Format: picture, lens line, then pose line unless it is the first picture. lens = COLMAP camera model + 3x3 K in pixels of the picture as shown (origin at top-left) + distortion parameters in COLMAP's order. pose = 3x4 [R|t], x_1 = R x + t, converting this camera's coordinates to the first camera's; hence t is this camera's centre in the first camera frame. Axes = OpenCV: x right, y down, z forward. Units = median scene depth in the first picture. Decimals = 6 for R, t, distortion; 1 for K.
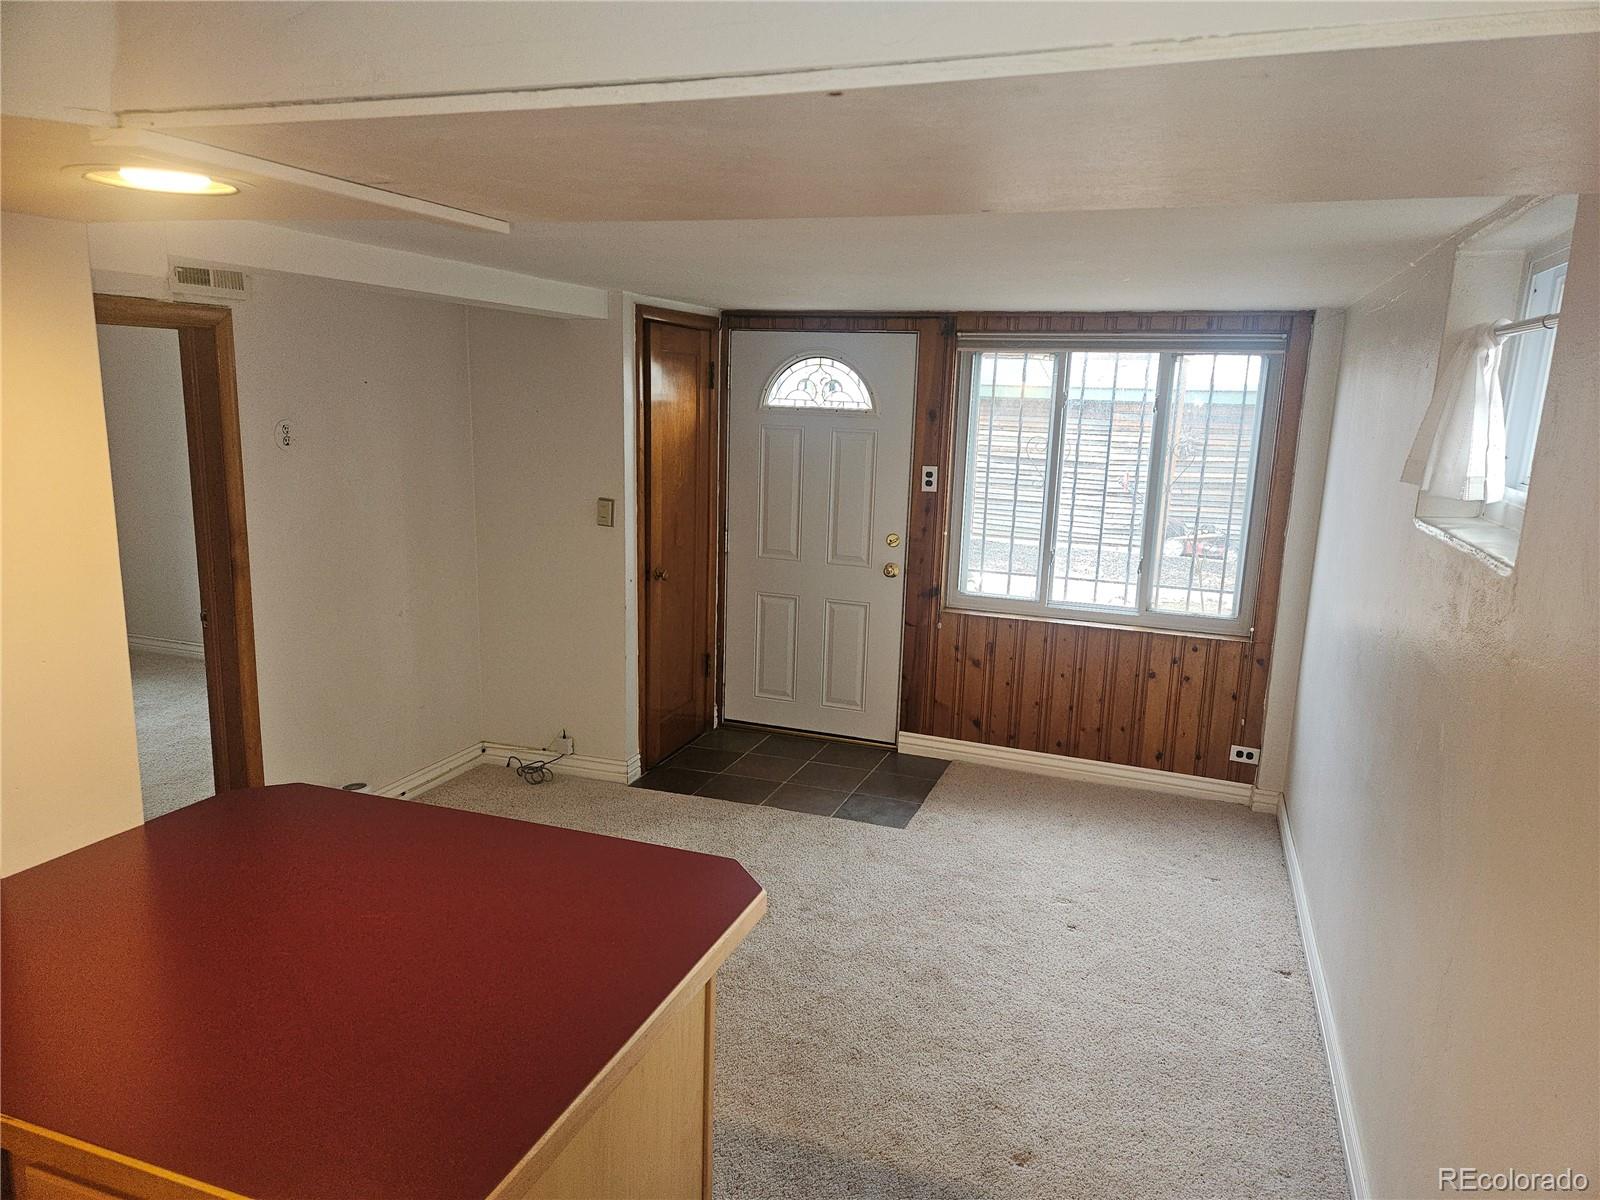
lens RADIAL K [[1063.6, 0, 809.0], [0, 1063.6, 601.8], [0, 0, 1]] dist [0.082594, -0.069273]
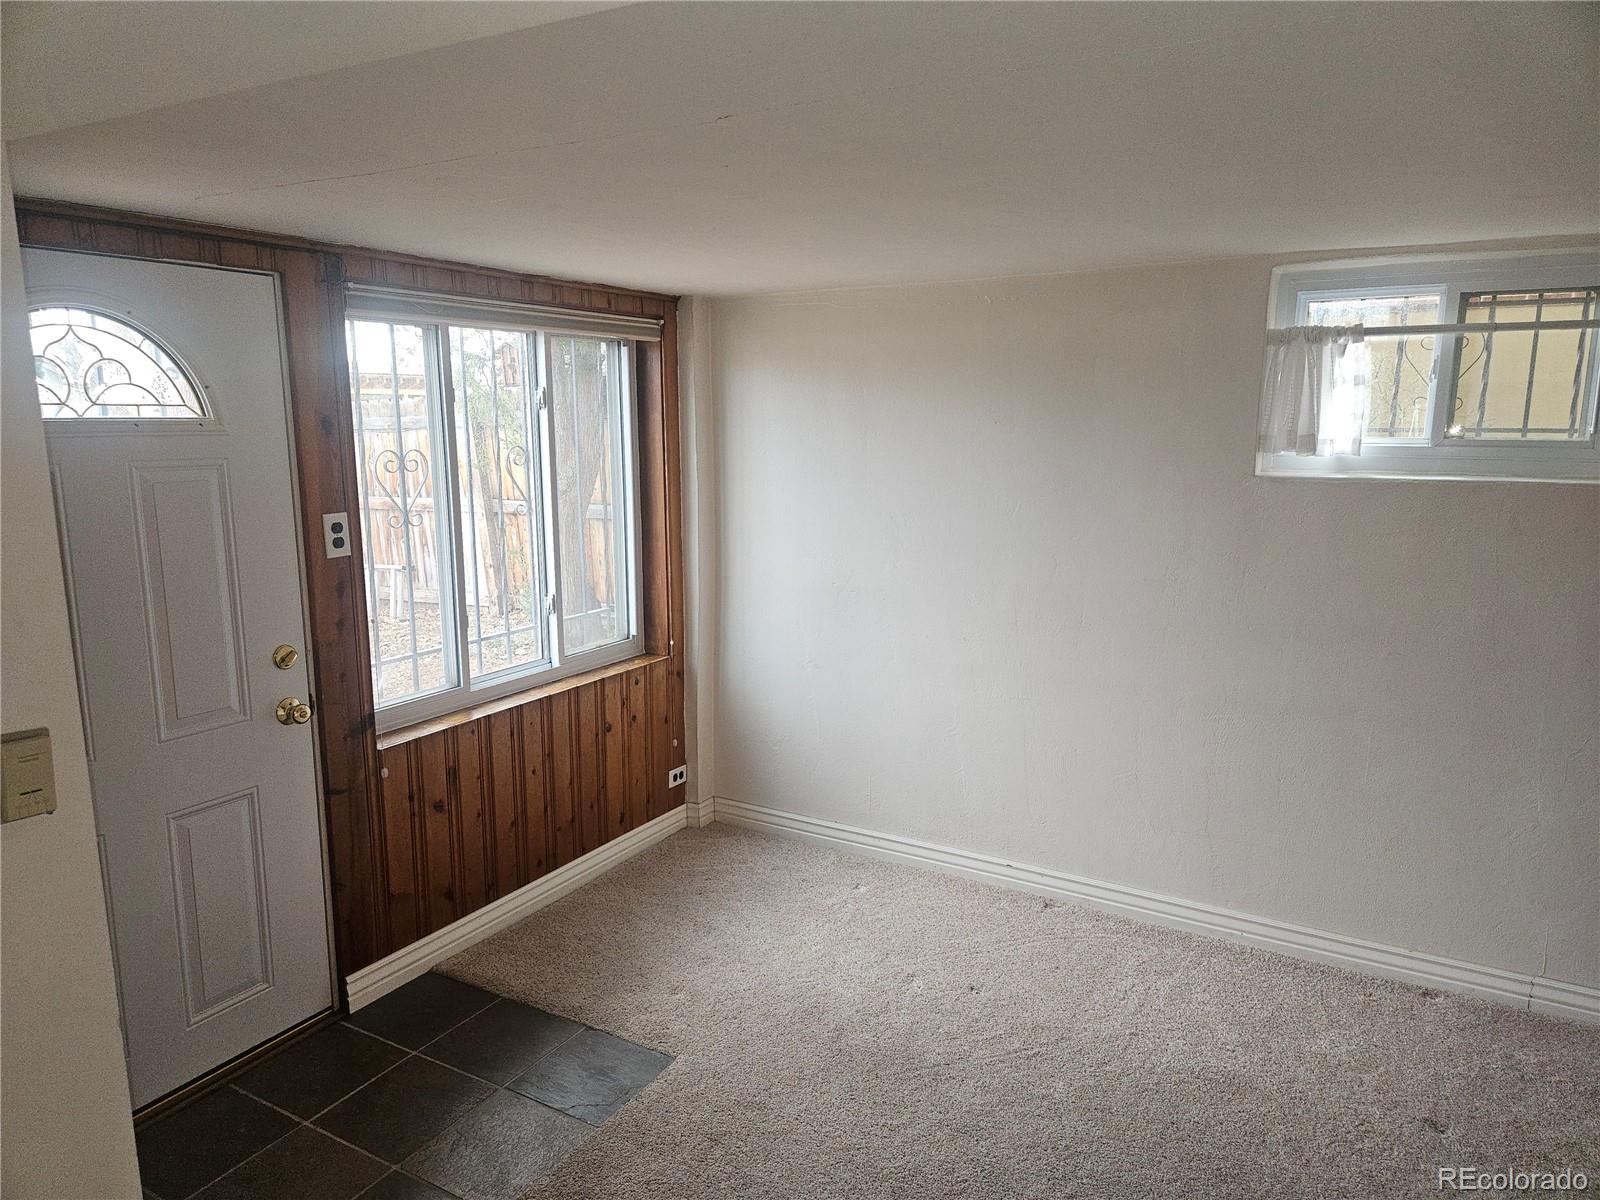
lens RADIAL K [[1063.6, 0, 807.2], [0, 1063.6, 599.7], [0, 0, 1]] dist [0.082594, -0.069273]
pose [[0.189032, -0.205213, 0.960289, -0.403070], [0.190940, 0.966936, 0.169047, -0.131568], [-0.963228, 0.151402, 0.221965, 0.634066]]
